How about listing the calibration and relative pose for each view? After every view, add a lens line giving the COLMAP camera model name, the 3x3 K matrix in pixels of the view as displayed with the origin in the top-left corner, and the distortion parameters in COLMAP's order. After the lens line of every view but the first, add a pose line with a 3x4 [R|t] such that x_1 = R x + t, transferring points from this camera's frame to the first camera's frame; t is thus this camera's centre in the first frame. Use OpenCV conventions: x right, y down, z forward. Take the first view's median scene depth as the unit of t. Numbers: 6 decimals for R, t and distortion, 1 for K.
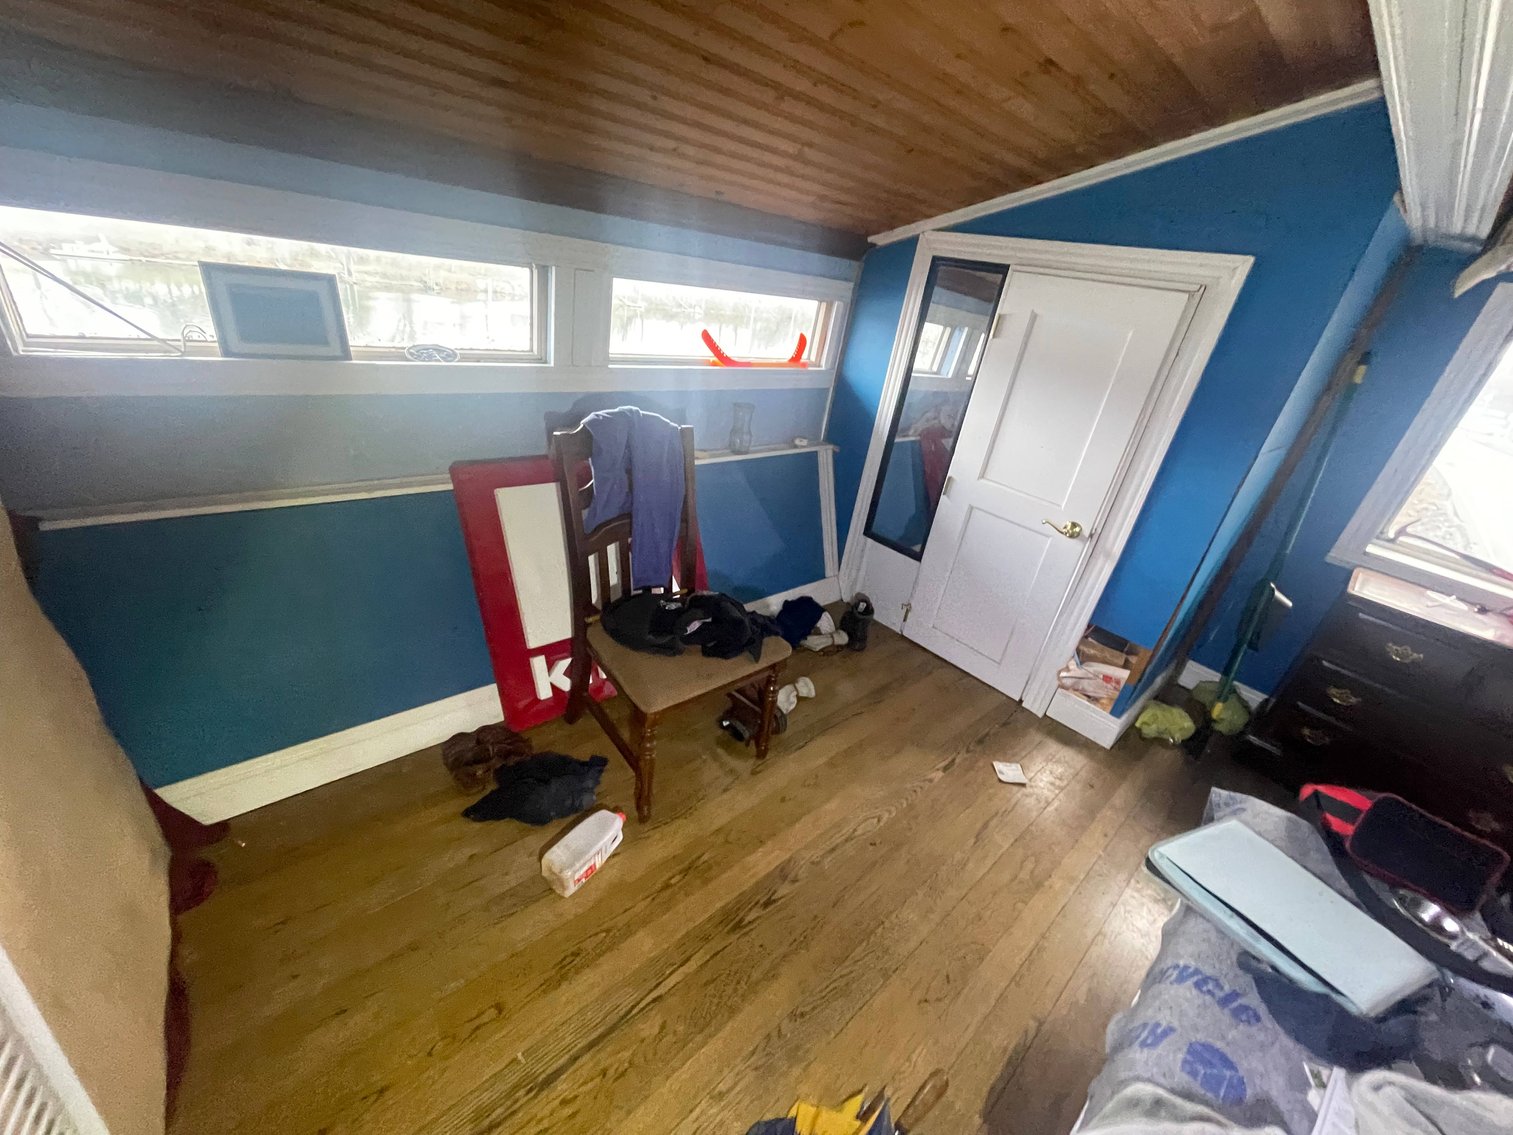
lens RADIAL K [[614.3, 0, 754.6], [0, 614.3, 575.9], [0, 0, 1]] dist [-0.002443, 0.003928]
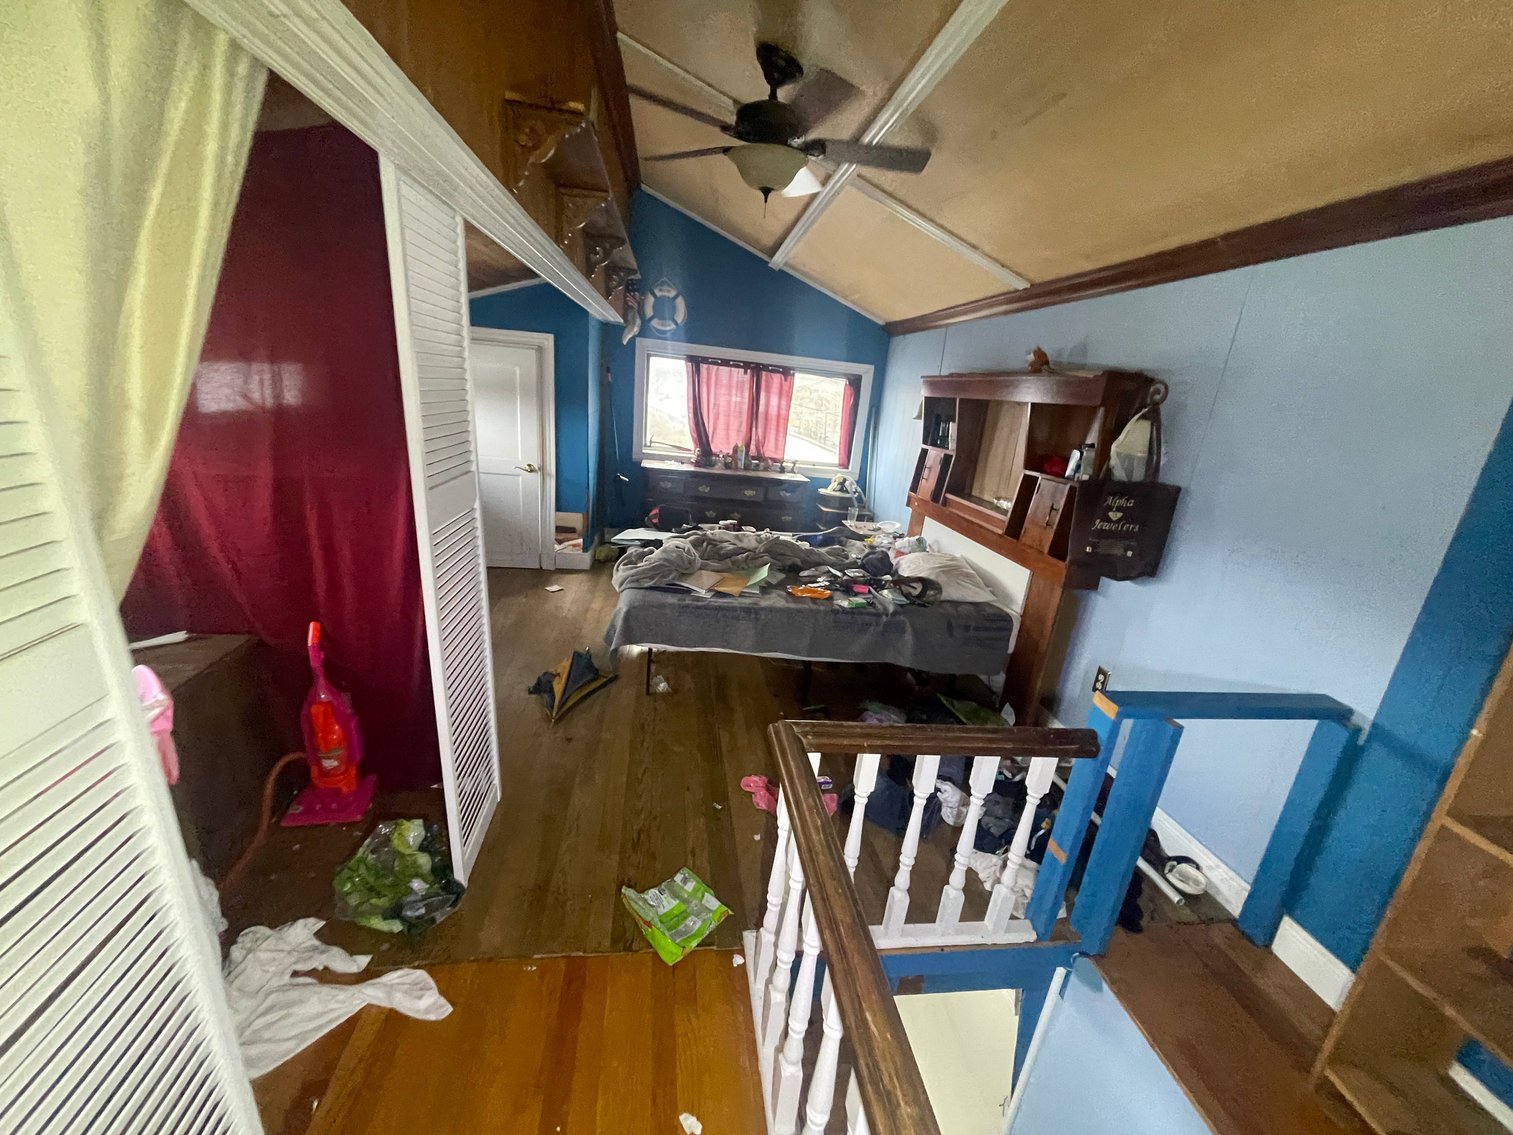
lens RADIAL K [[614.3, 0, 754.6], [0, 614.3, 575.9], [0, 0, 1]] dist [-0.002443, 0.003928]
pose [[0.585959, -0.328868, 0.740606, -0.654737], [0.363627, 0.923472, 0.122373, 0.277203], [-0.724174, 0.197599, 0.660702, -0.776850]]
